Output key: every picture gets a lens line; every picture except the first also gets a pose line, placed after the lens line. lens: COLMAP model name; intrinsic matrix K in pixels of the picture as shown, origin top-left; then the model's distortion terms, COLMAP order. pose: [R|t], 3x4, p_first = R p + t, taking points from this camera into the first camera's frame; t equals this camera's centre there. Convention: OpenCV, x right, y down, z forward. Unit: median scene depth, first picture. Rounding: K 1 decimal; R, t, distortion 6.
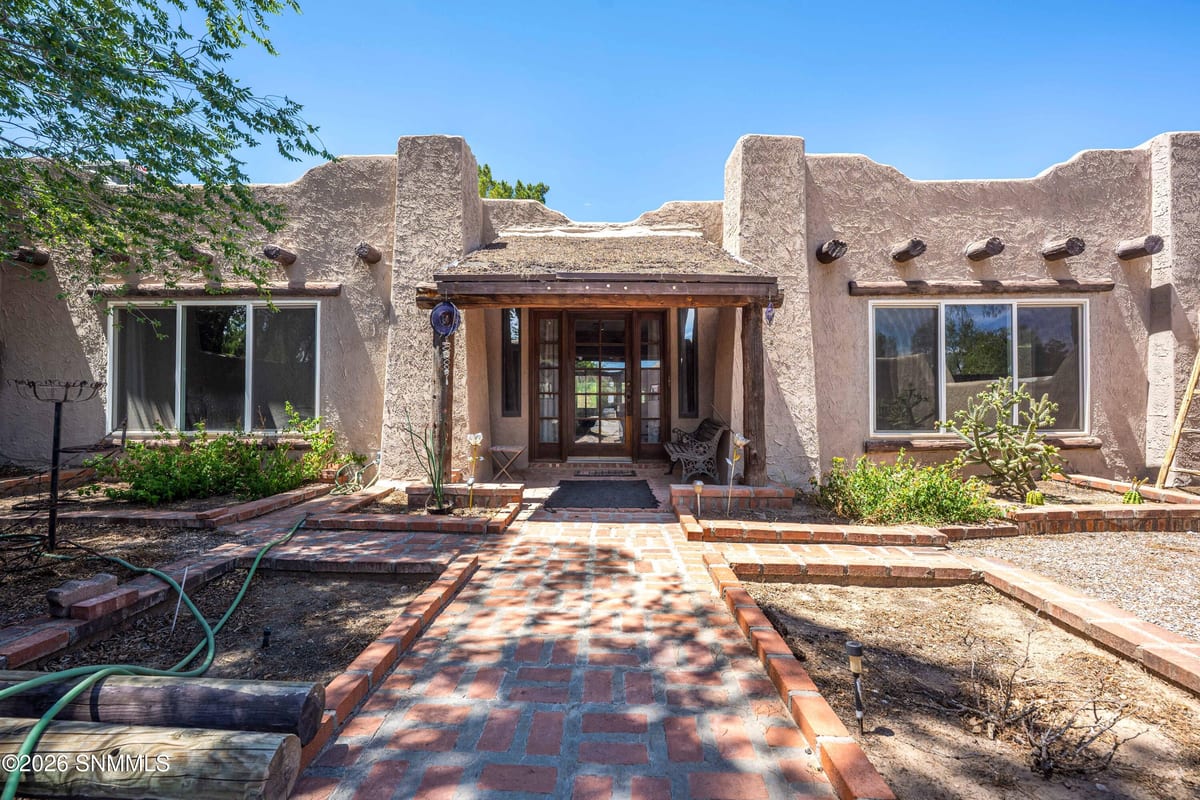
lens RADIAL K [[519.5, 0, 600.0], [0, 519.5, 400.0], [0, 0, 1]] dist [-0.009396, -0.000009]
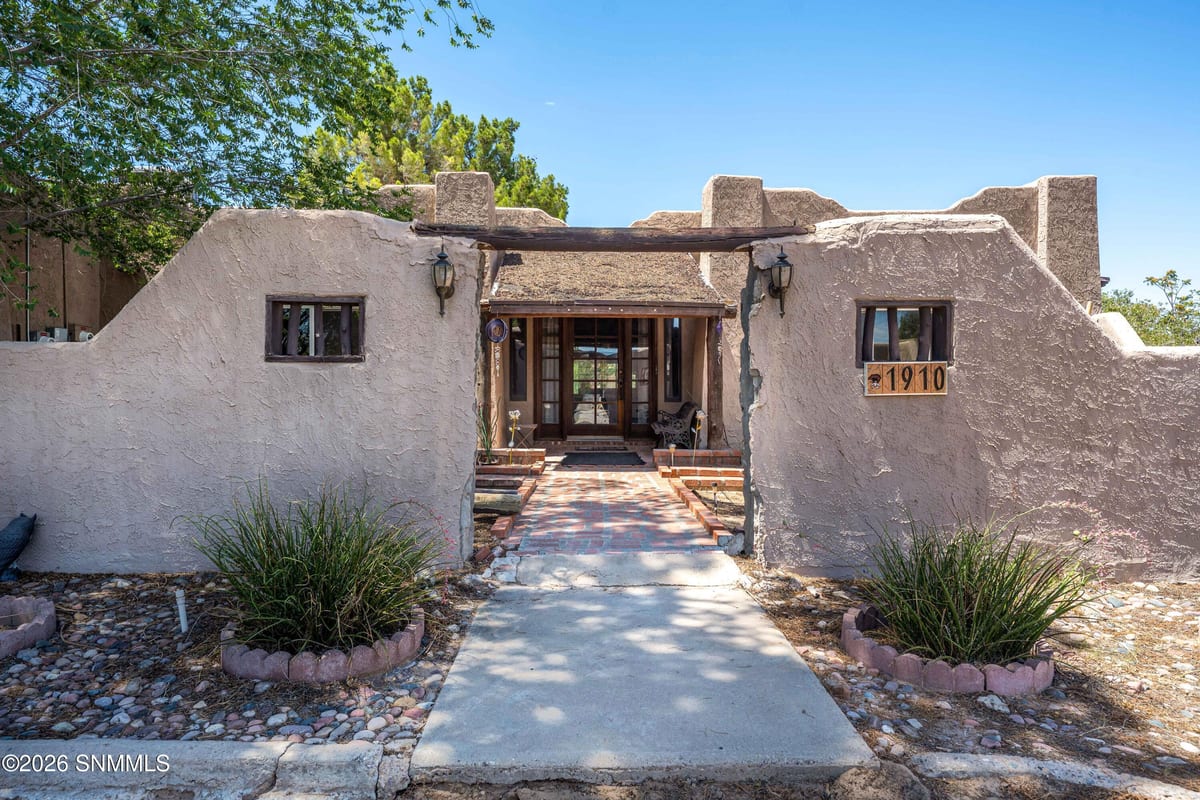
lens RADIAL K [[738.6, 0, 600.0], [0, 738.6, 400.0], [0, 0, 1]] dist [-0.004800, -0.000478]
pose [[0.999297, 0.000139, 0.037488, -0.065255], [-0.001039, 0.999712, 0.023991, -0.010273], [-0.037474, -0.024013, 0.999009, -0.782191]]
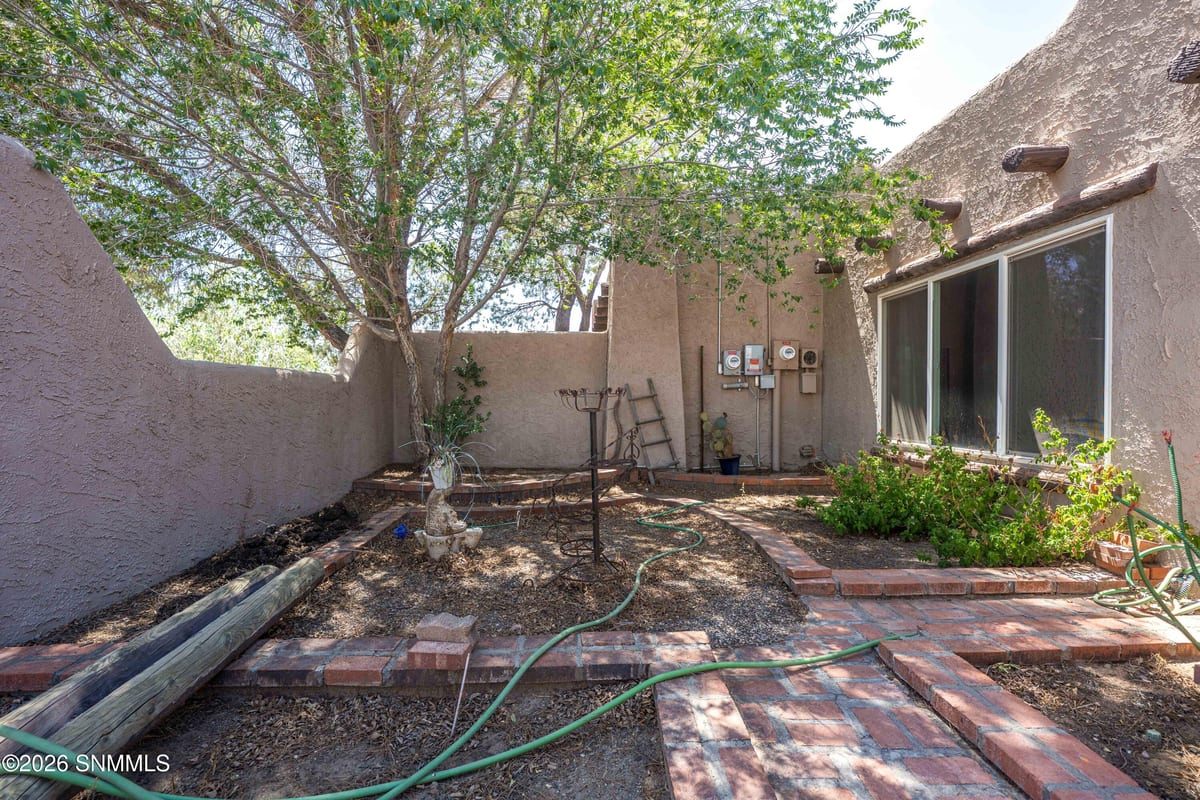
lens RADIAL K [[543.3, 0, 600.0], [0, 543.3, 400.0], [0, 0, 1]] dist [0.003748, 0.000578]
pose [[0.053827, -0.002712, -0.998547, -0.027407], [0.004933, 0.999985, -0.002450, -0.007443], [0.998538, -0.004794, 0.053840, 0.492484]]
